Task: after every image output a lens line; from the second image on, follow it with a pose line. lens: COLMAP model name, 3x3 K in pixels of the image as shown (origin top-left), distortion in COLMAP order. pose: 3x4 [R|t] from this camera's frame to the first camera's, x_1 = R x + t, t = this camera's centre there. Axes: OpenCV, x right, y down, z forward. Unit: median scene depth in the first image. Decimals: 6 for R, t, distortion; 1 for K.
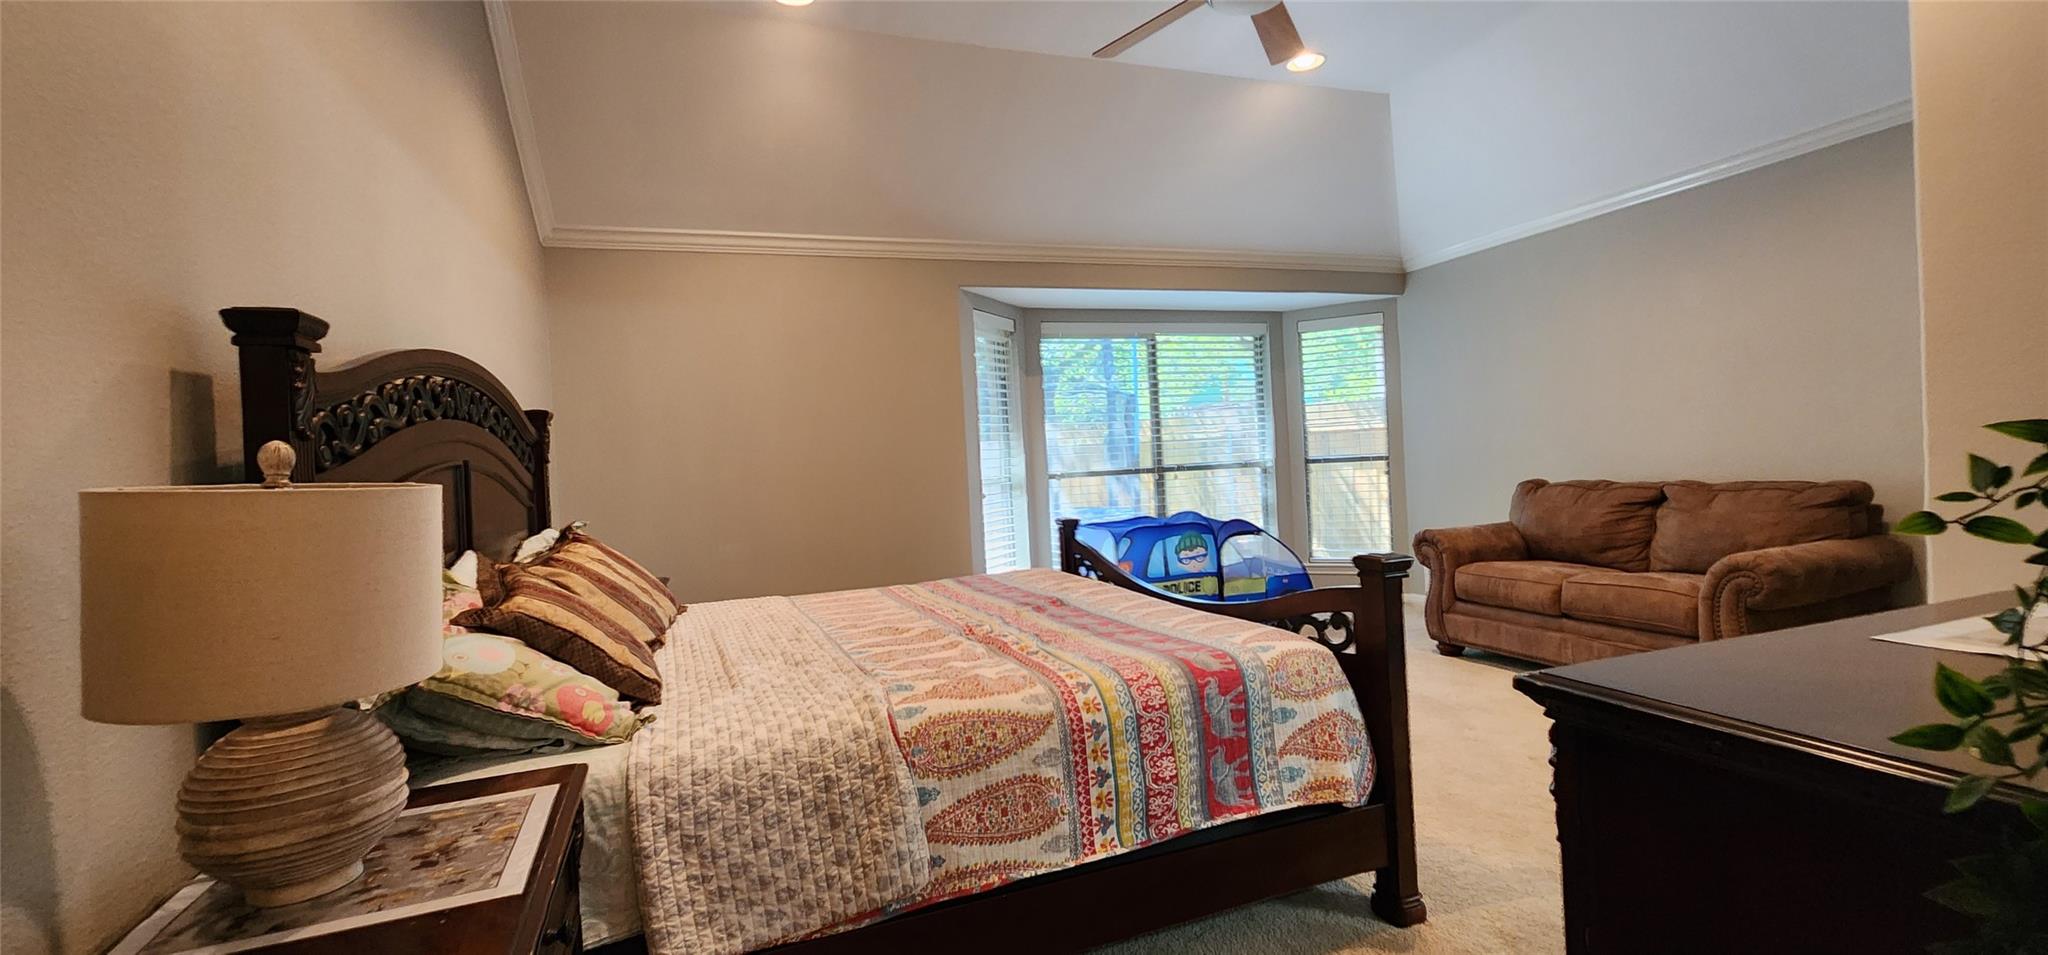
lens RADIAL K [[851.8, 0, 1027.8], [0, 851.8, 476.4], [0, 0, 1]] dist [0.001243, -0.001520]
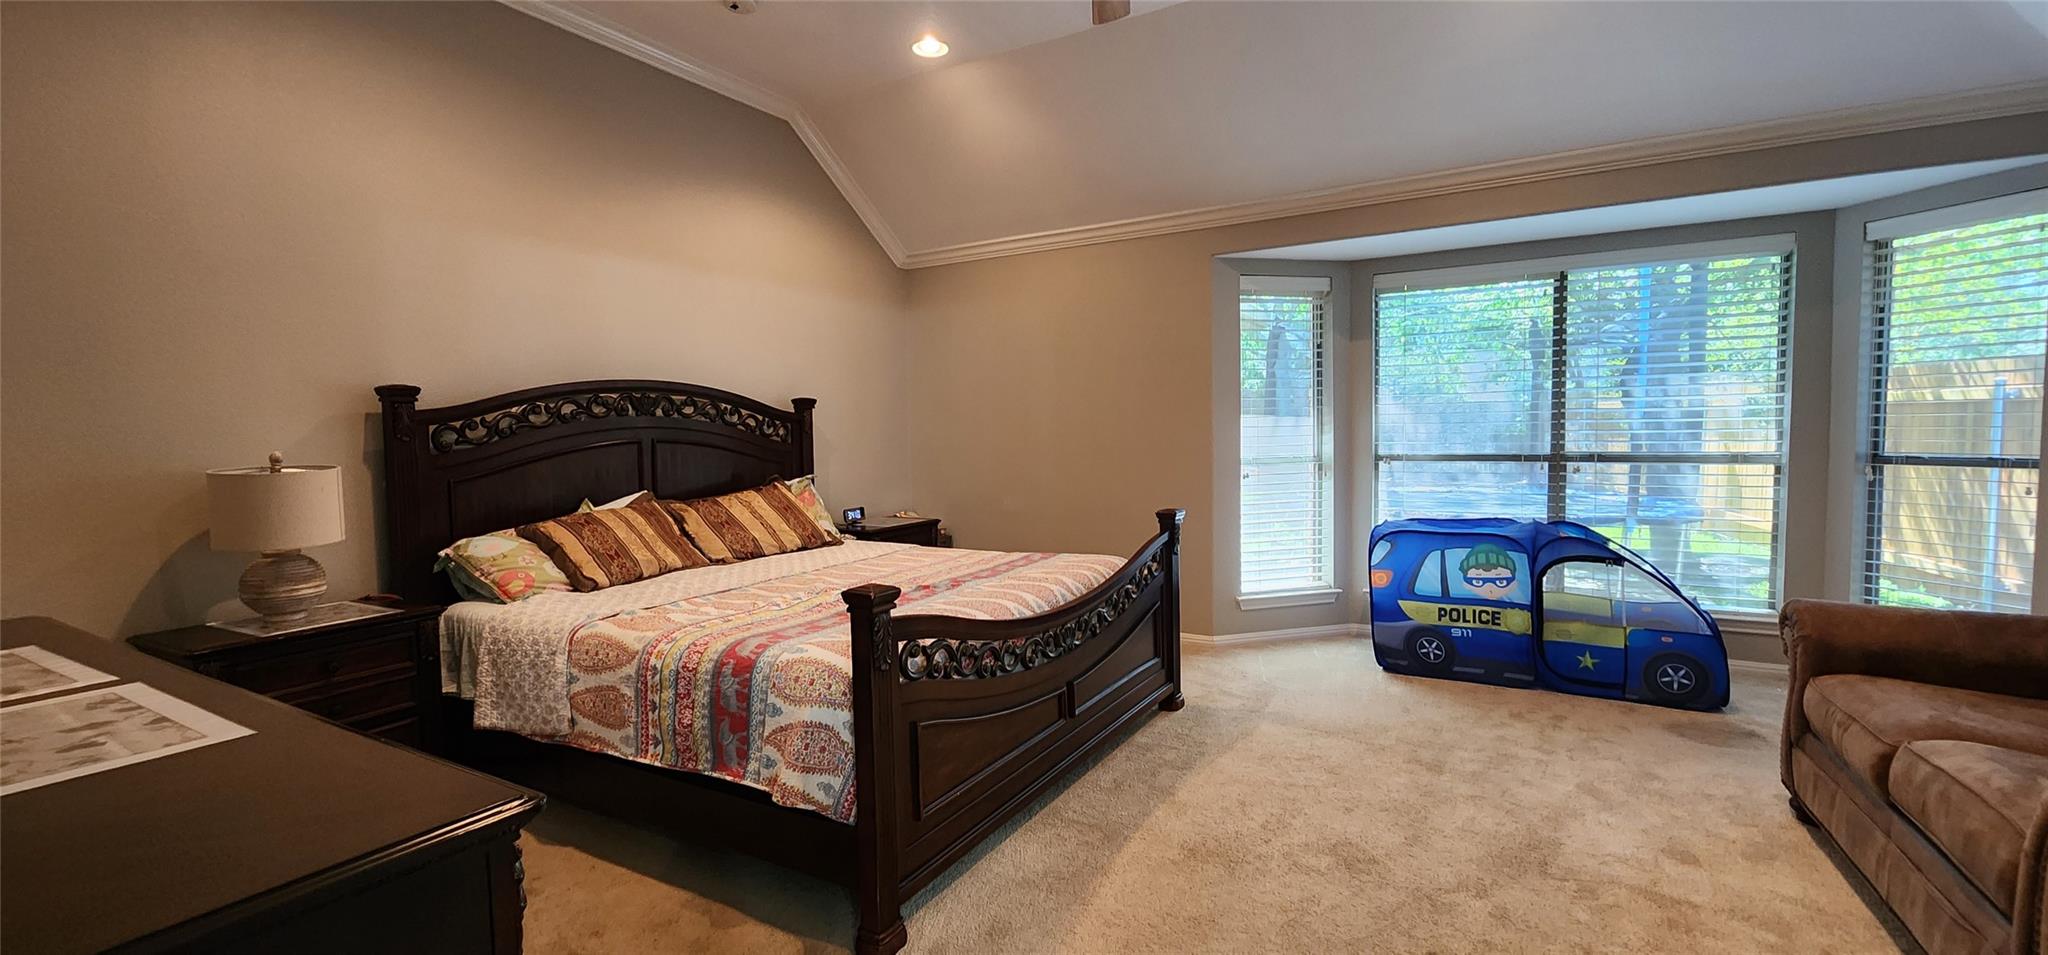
lens RADIAL K [[851.8, 0, 1025.0], [0, 851.8, 477.3], [0, 0, 1]] dist [0.001243, -0.001520]
pose [[0.643644, 0.084720, -0.760622, 1.347325], [-0.028966, 0.995839, 0.086408, -0.131518], [0.764777, -0.033583, 0.643419, 0.547177]]
